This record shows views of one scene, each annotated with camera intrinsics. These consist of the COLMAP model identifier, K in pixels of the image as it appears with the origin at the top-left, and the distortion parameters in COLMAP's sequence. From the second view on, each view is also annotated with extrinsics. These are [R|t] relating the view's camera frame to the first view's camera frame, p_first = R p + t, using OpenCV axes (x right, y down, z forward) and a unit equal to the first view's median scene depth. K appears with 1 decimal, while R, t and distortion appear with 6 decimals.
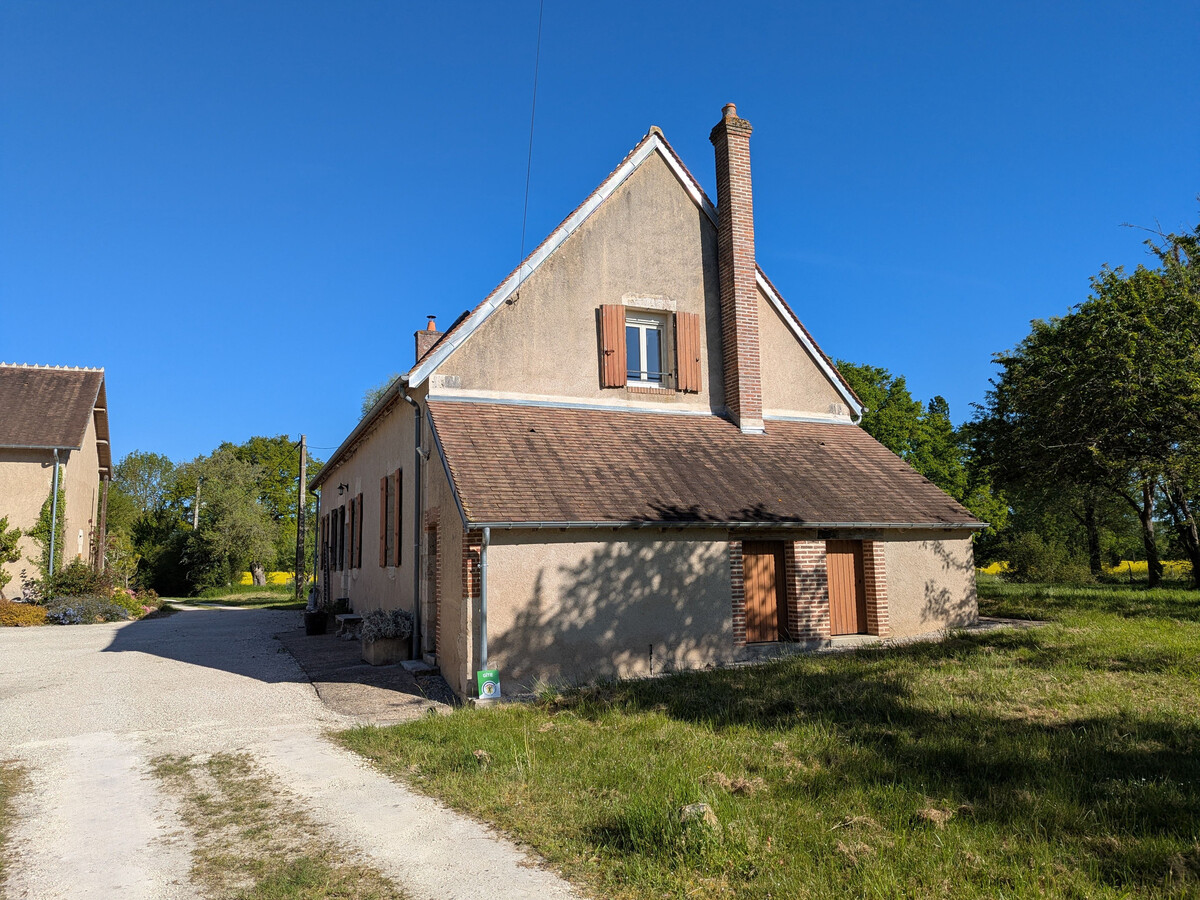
lens RADIAL K [[830.1, 0, 566.6], [0, 830.1, 450.2], [0, 0, 1]] dist [0.065021, -0.074092]
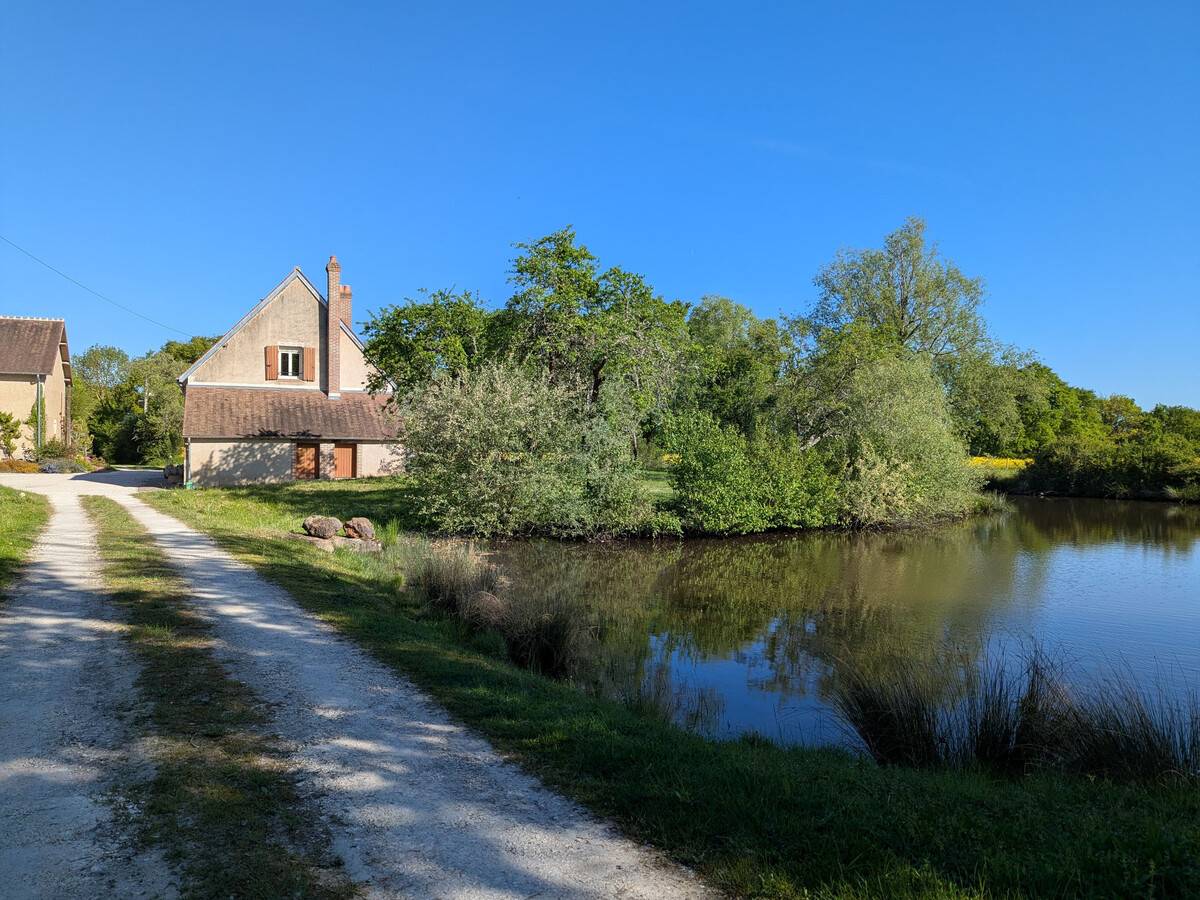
lens RADIAL K [[830.1, 0, 566.6], [0, 830.1, 450.2], [0, 0, 1]] dist [0.065021, -0.074092]
pose [[0.999222, 0.027839, 0.027949, 0.855091], [-0.031389, 0.990228, 0.135882, -0.229375], [-0.023893, -0.136653, 0.990331, -1.497402]]
